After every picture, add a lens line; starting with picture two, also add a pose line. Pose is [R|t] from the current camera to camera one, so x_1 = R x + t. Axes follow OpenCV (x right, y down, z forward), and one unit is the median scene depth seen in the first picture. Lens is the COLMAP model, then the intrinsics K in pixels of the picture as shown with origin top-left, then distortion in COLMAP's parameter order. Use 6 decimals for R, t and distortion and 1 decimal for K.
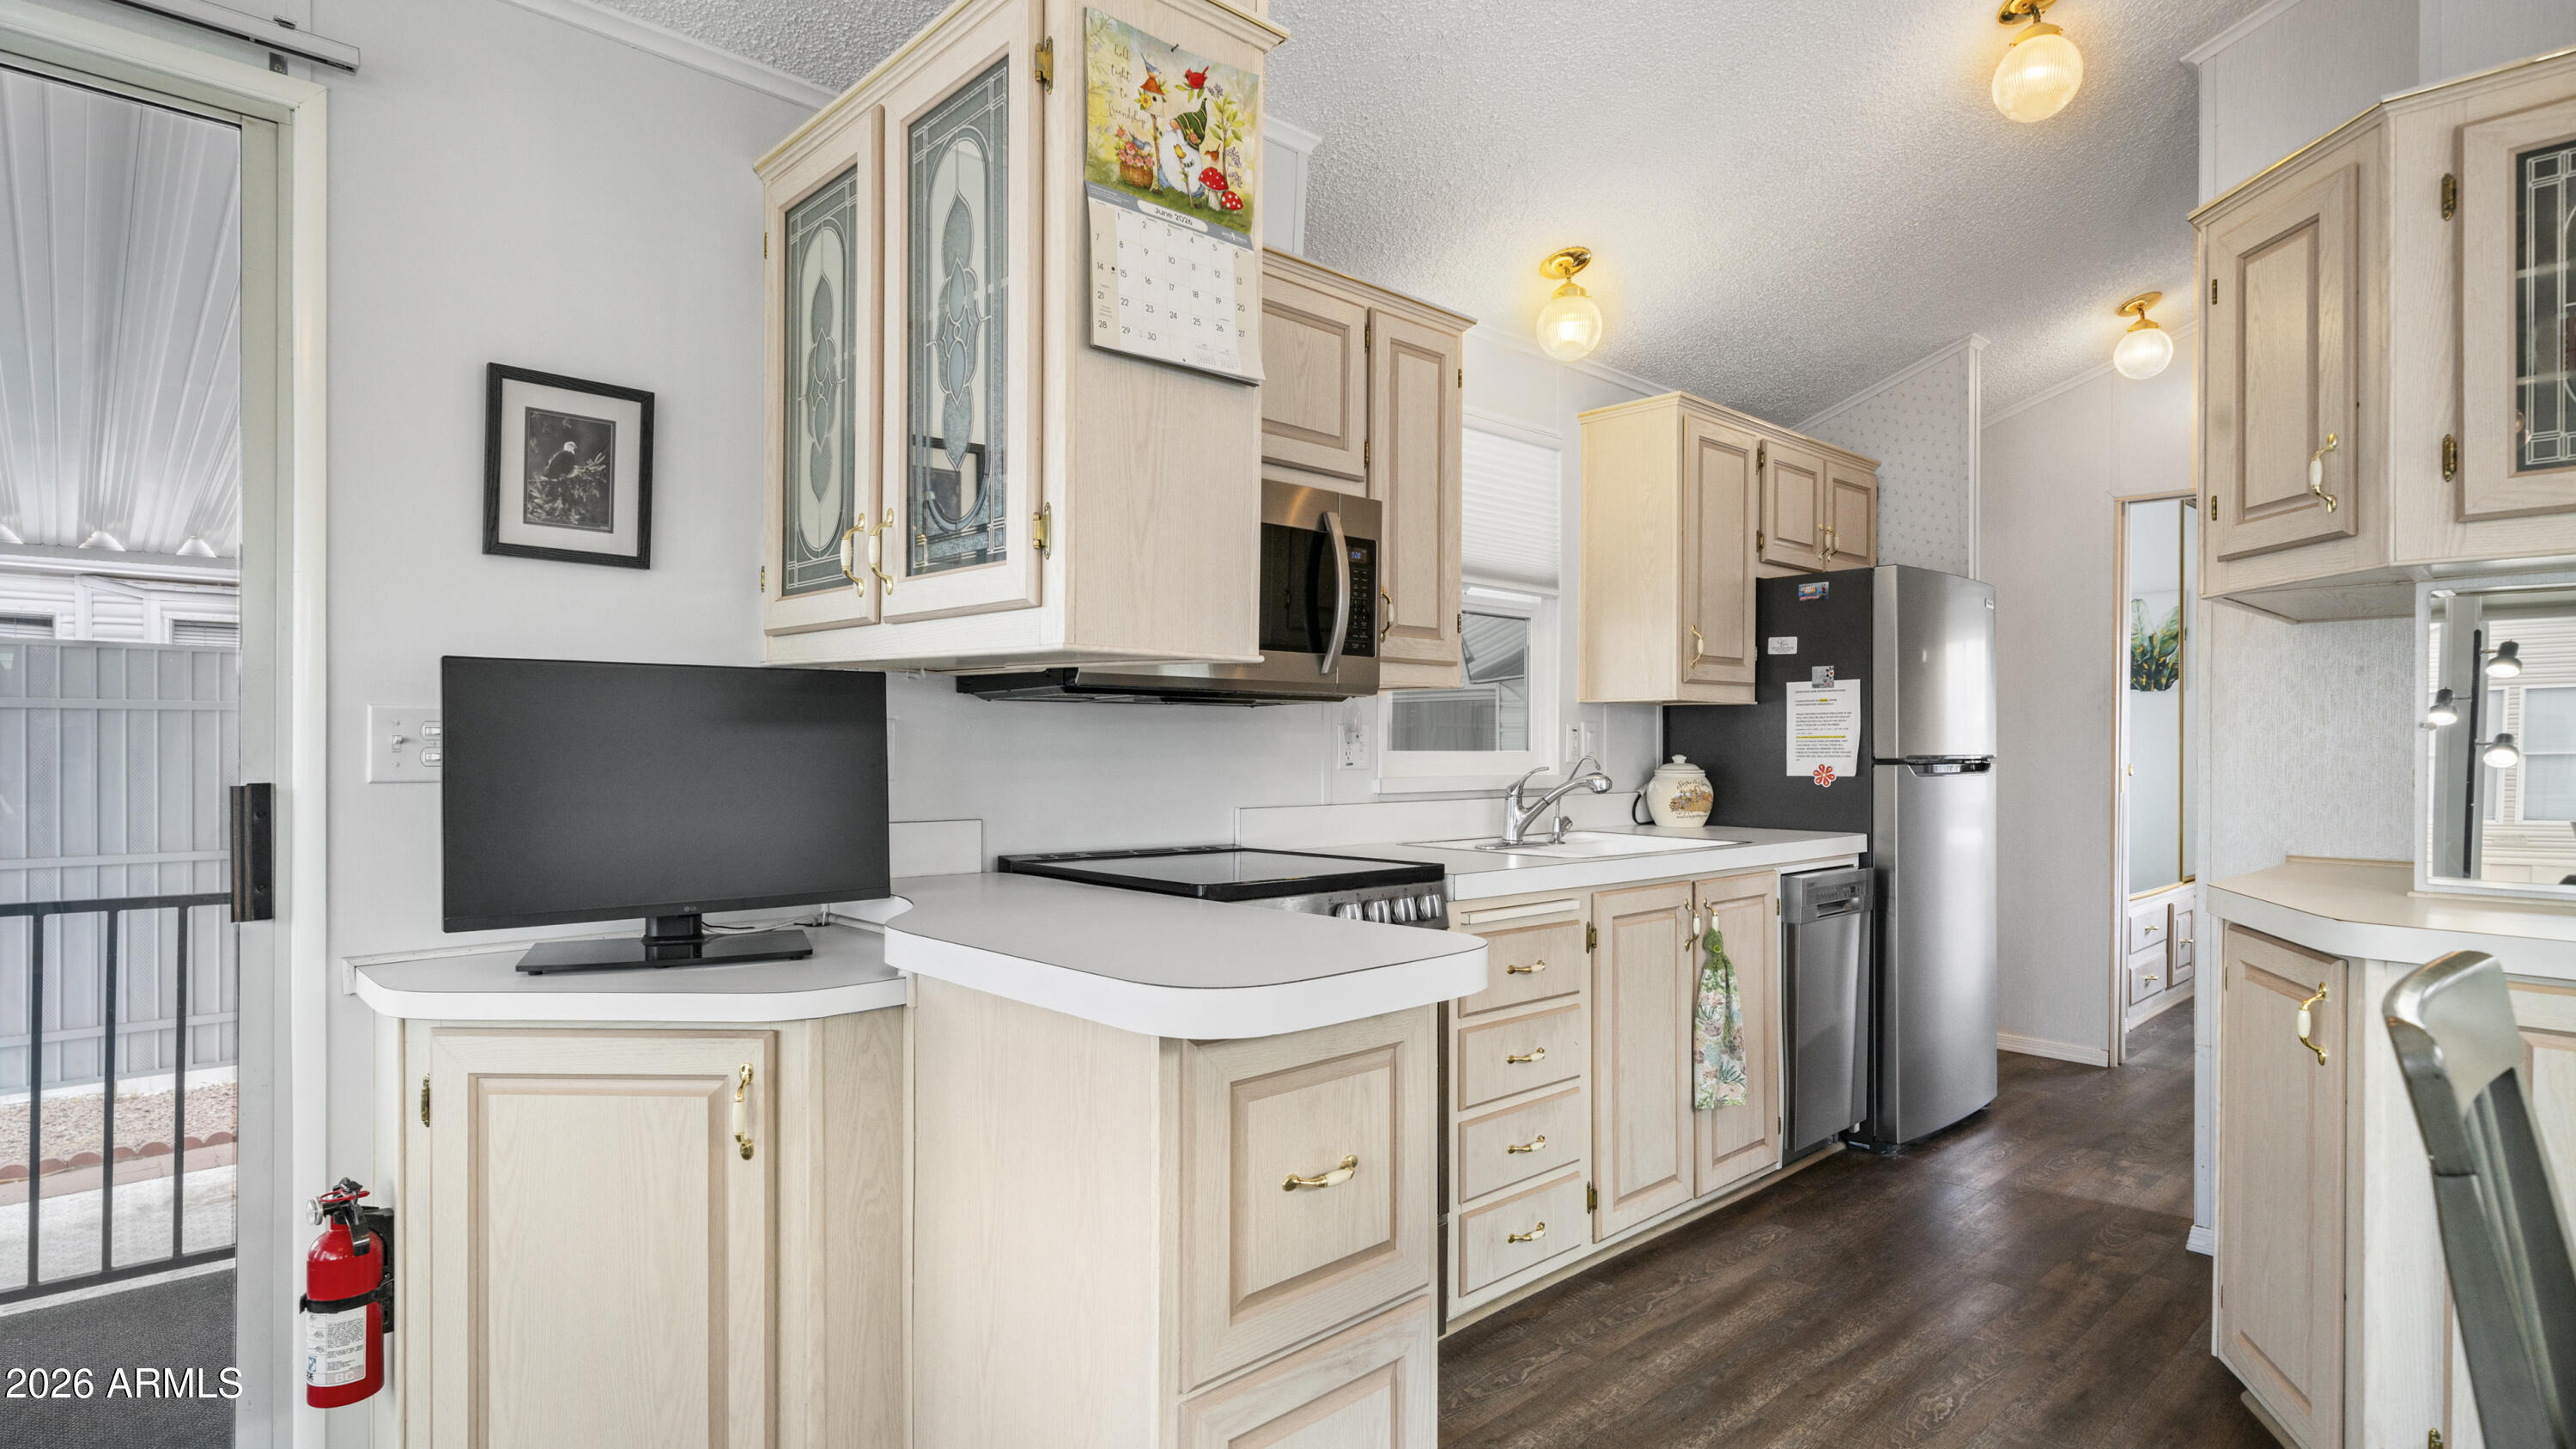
lens RADIAL K [[1314.2, 0, 1273.9], [0, 1314.2, 744.3], [0, 0, 1]] dist [-0.000431, -0.000139]
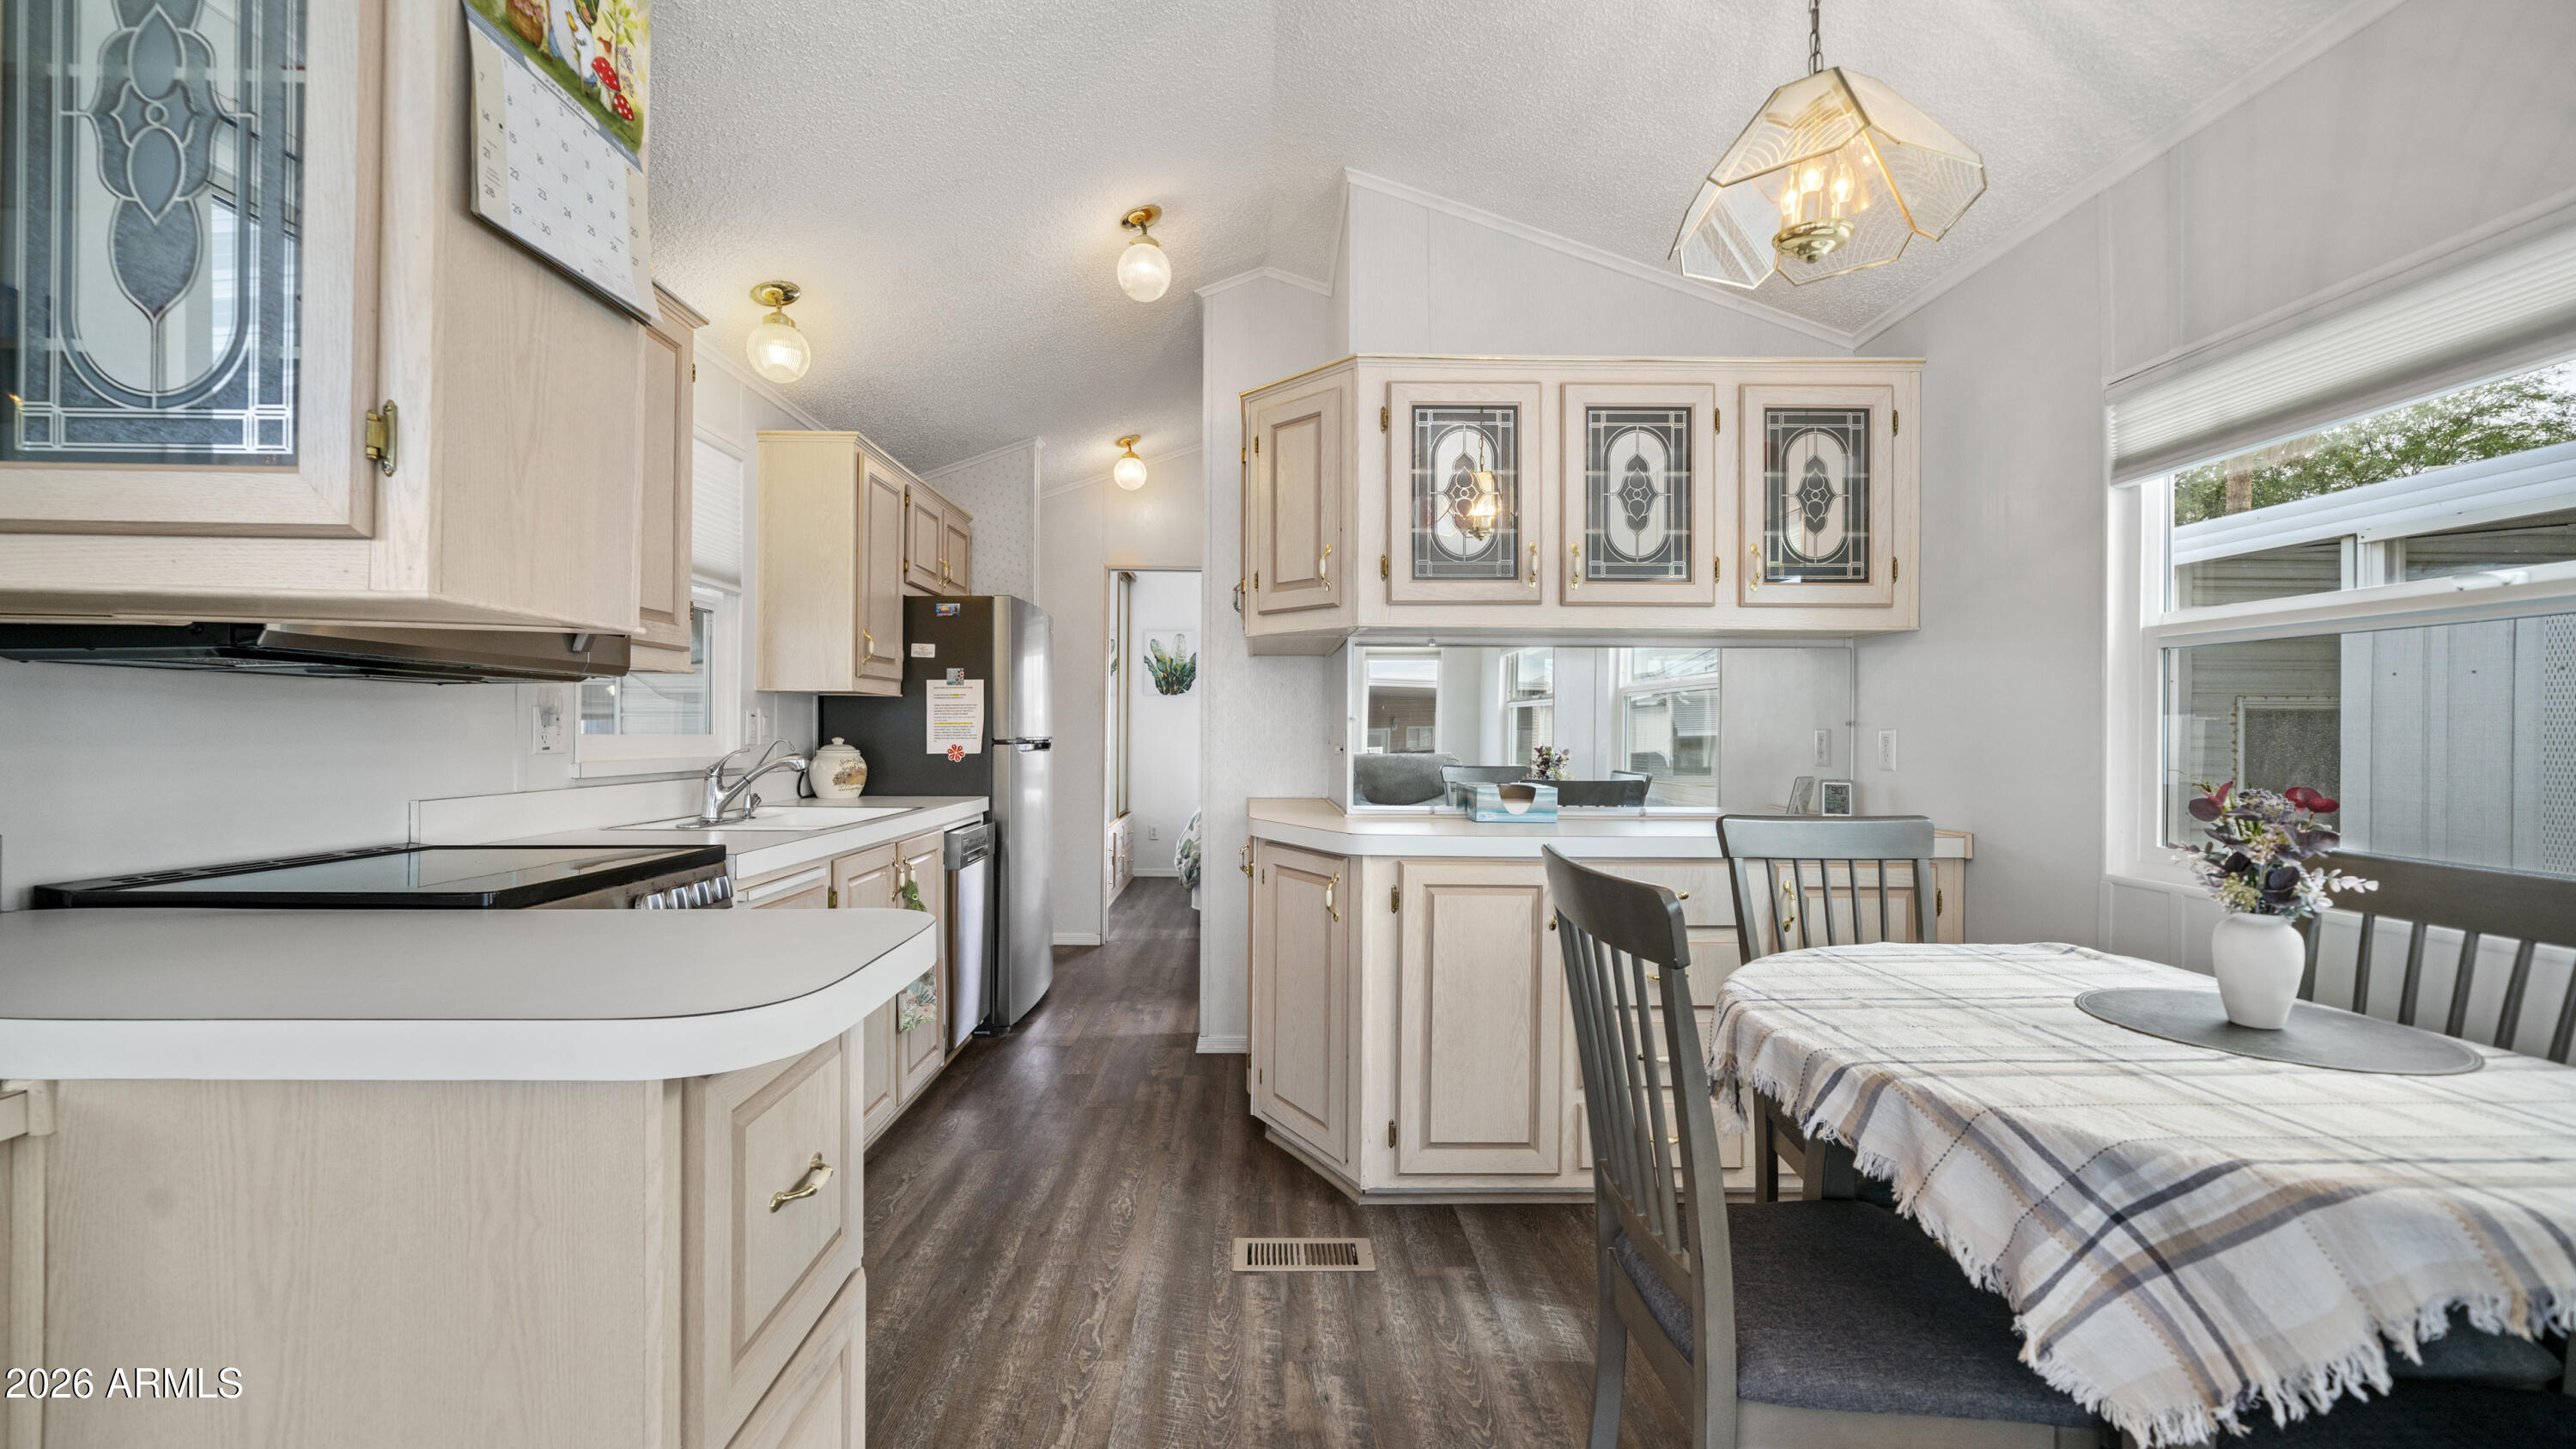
lens RADIAL K [[1009.5, 0, 1272.1], [0, 1009.5, 727.4], [0, 0, 1]] dist [-0.002651, 0.000034]
pose [[0.670969, 0.004124, 0.741474, -0.125941], [-0.002976, 0.999991, -0.002869, 0.000545], [-0.741479, -0.000282, 0.670976, 0.120180]]
